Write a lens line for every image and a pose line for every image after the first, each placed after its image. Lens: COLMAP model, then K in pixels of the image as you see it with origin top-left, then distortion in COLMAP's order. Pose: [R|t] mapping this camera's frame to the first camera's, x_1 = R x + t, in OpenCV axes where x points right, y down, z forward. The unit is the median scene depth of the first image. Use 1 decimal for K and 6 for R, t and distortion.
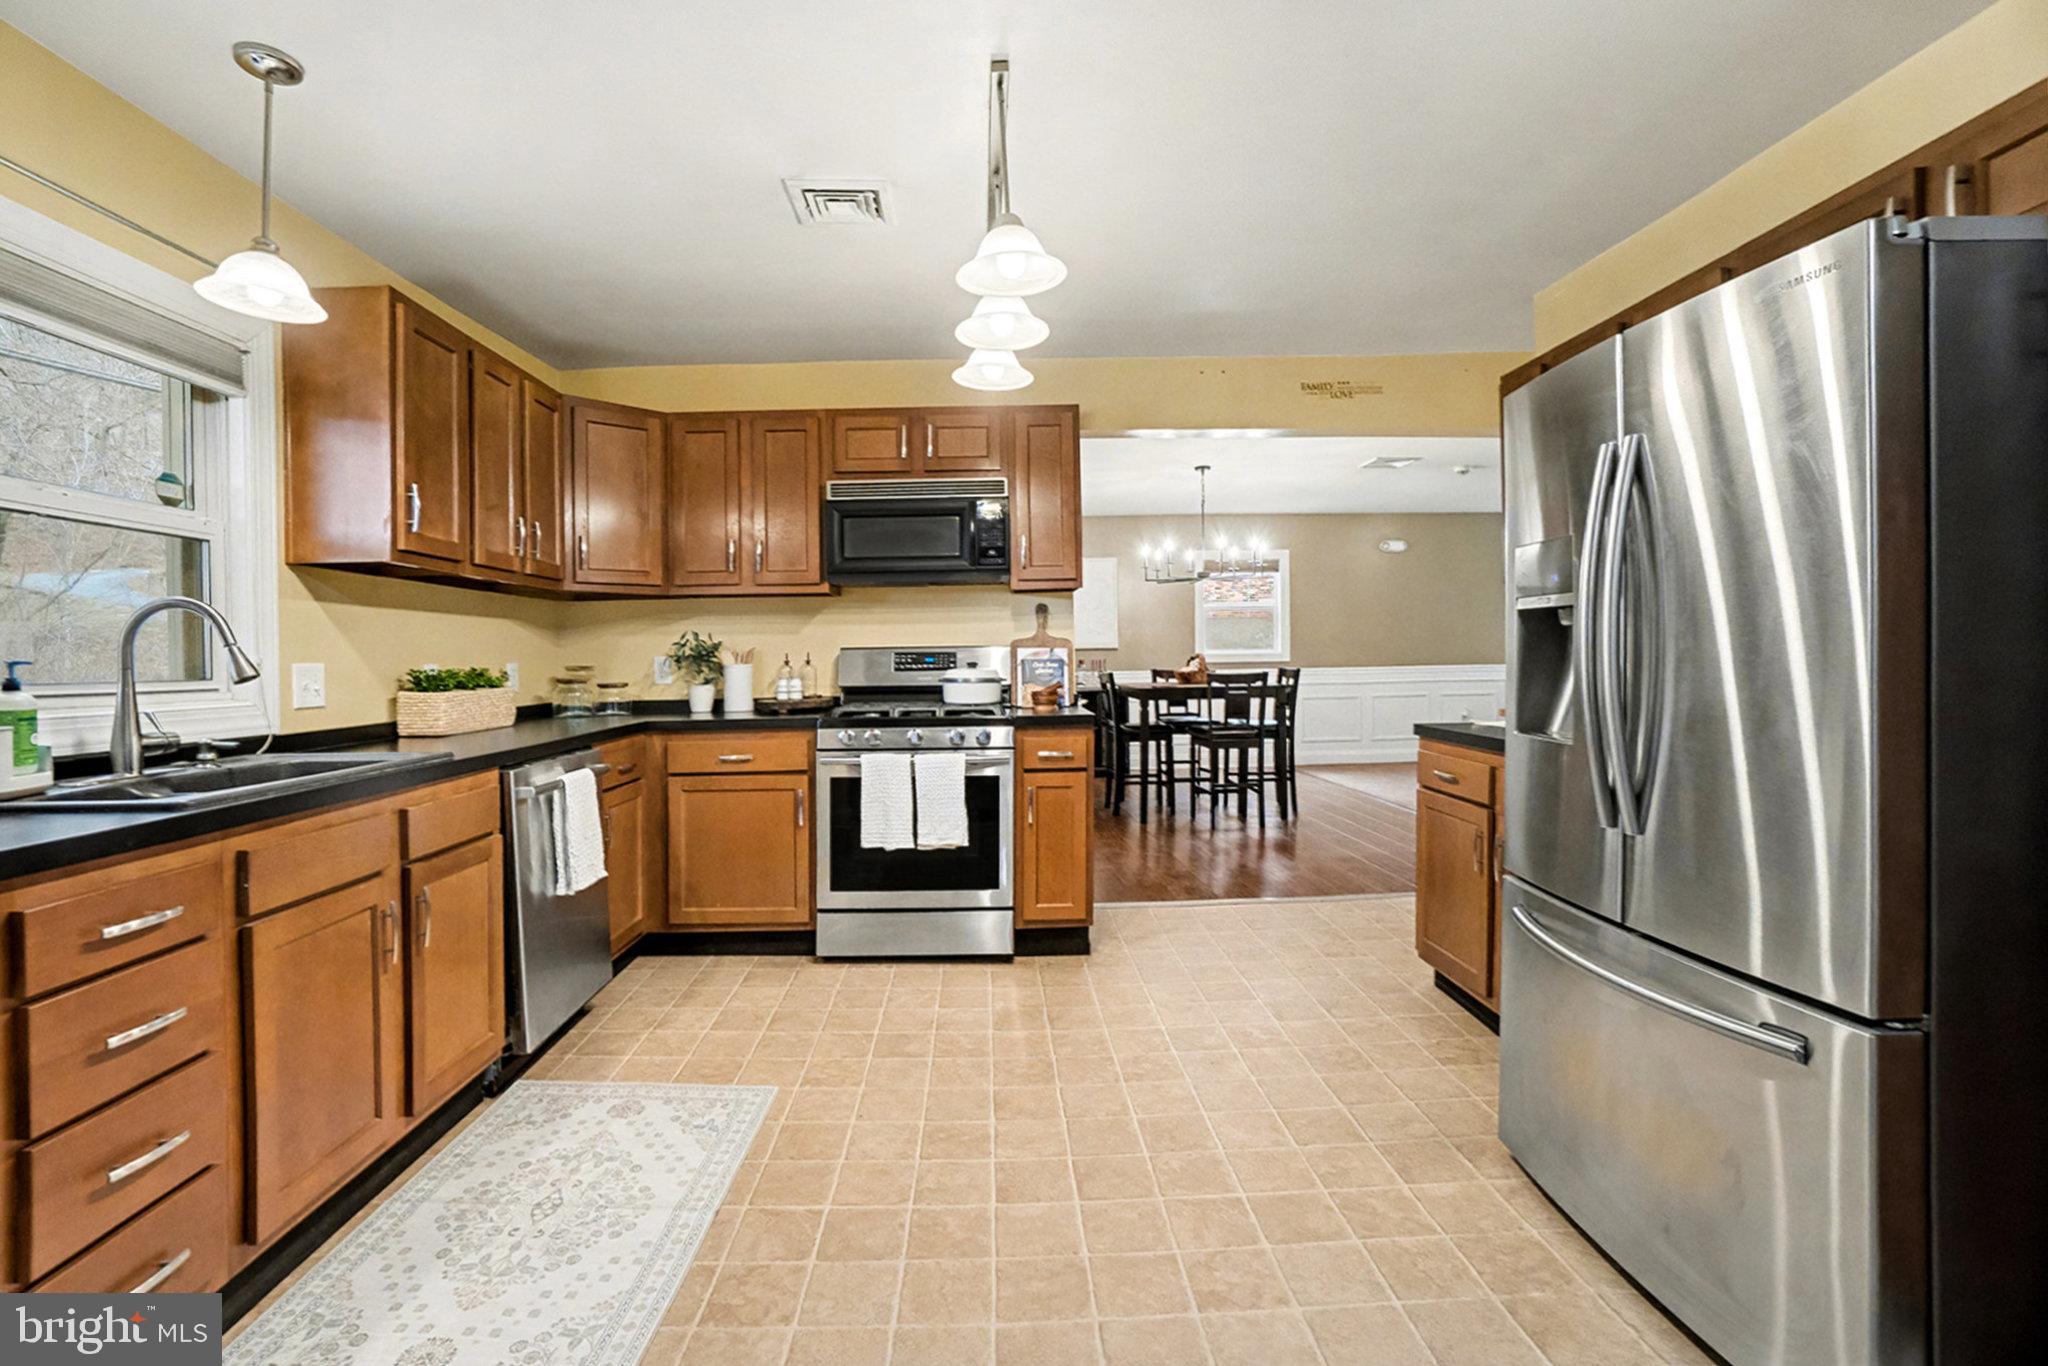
lens RADIAL K [[925.2, 0, 1020.3], [0, 925.2, 656.3], [0, 0, 1]] dist [-0.001583, -0.000182]
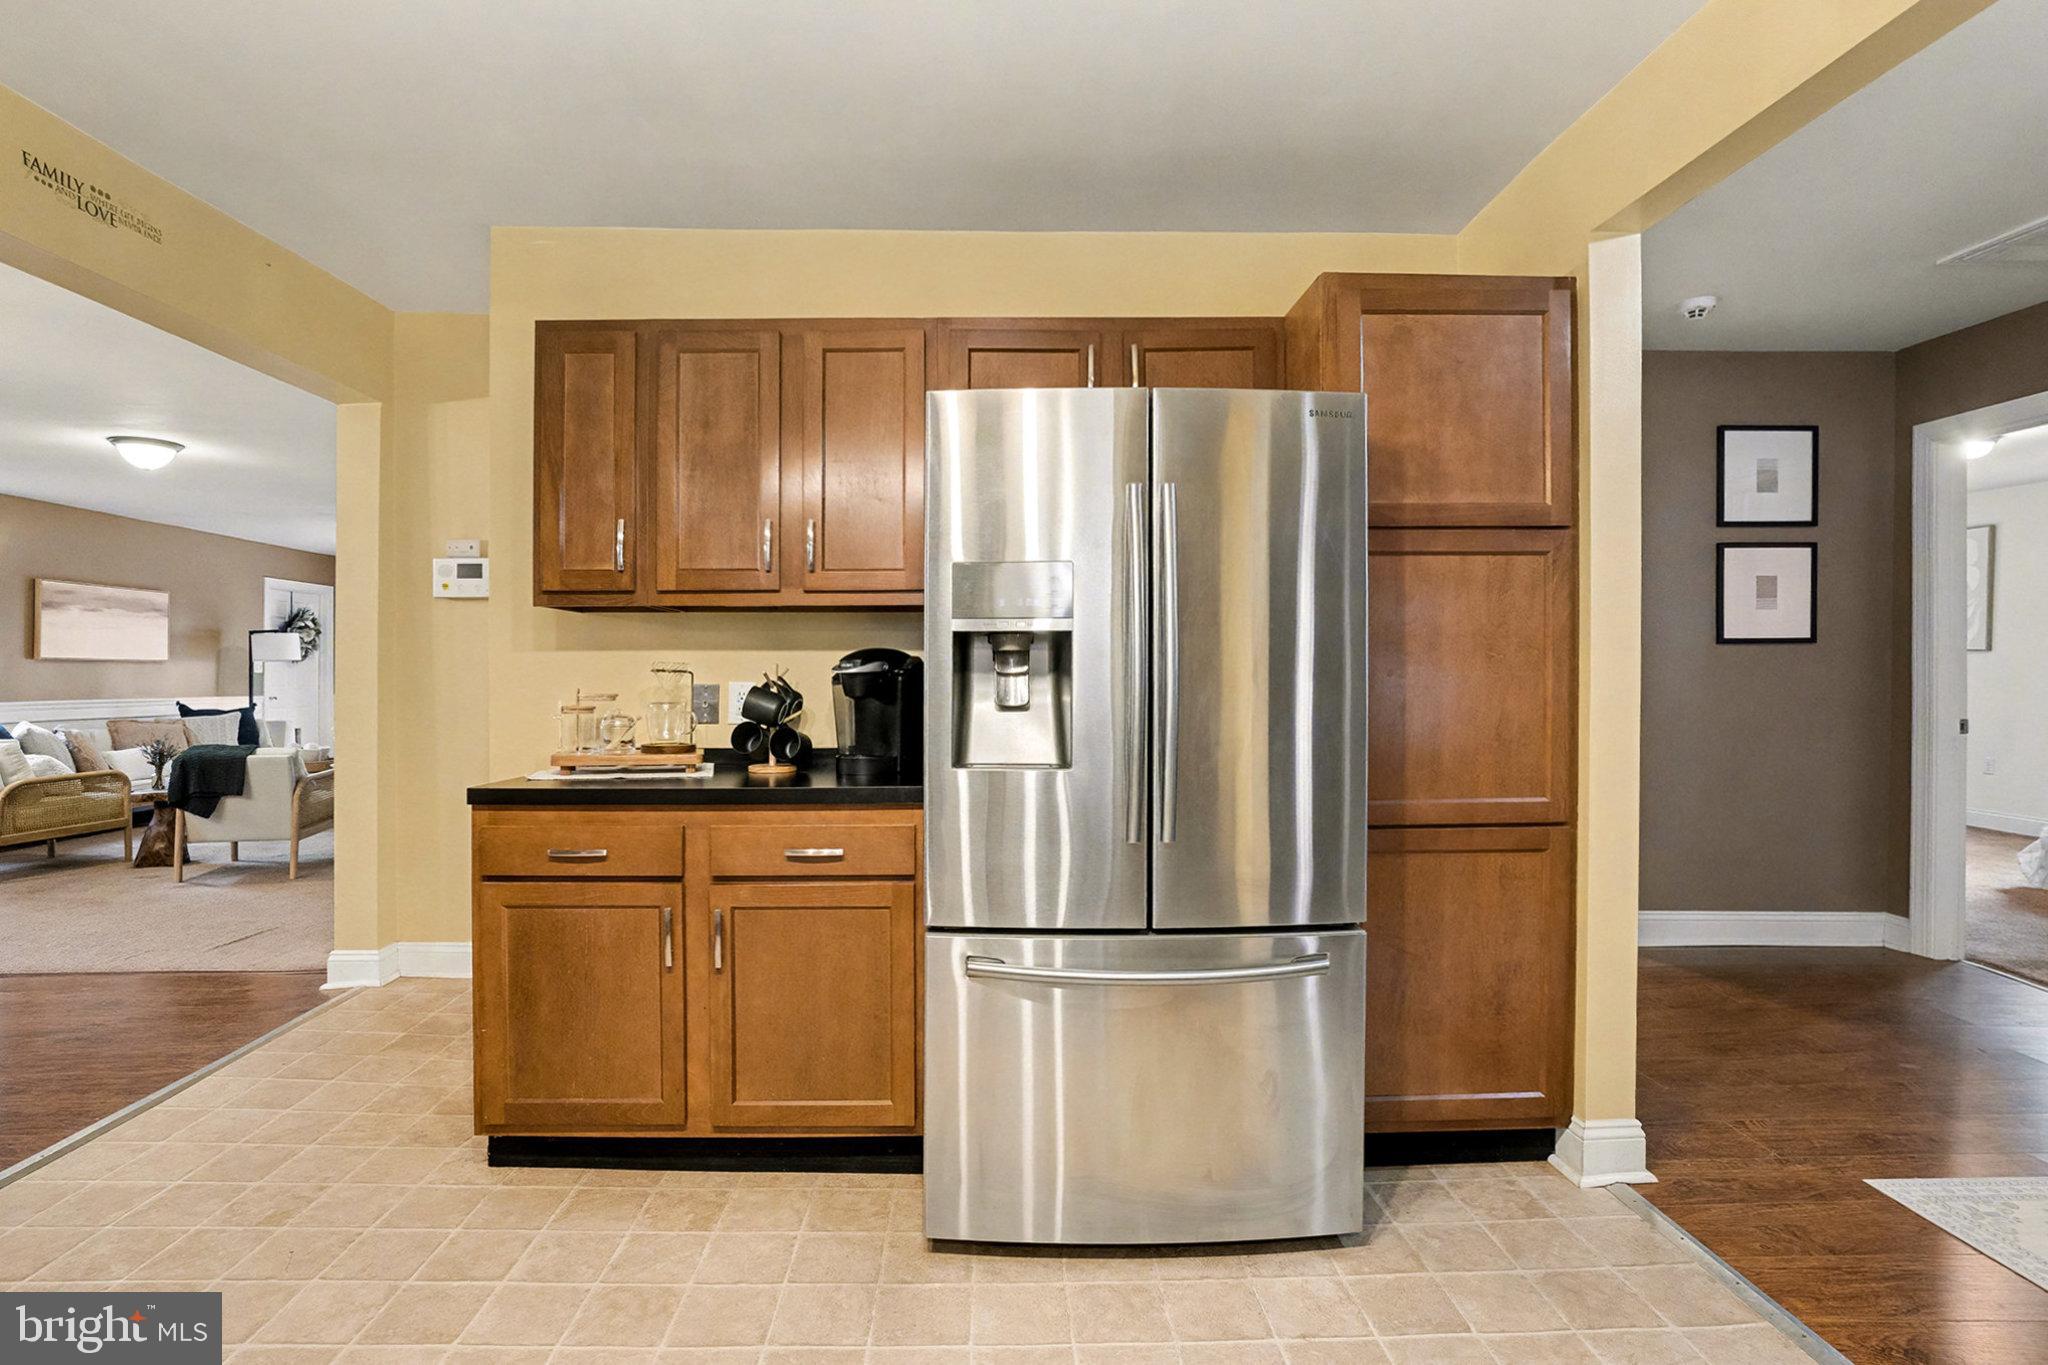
lens RADIAL K [[989.4, 0, 1023.5], [0, 989.4, 685.7], [0, 0, 1]] dist [-0.010727, -0.000131]
pose [[0.045637, 0.000412, 0.998958, -0.244514], [0.007597, 0.999971, -0.000760, 0.001219], [-0.998929, 0.007623, 0.045632, 0.516660]]
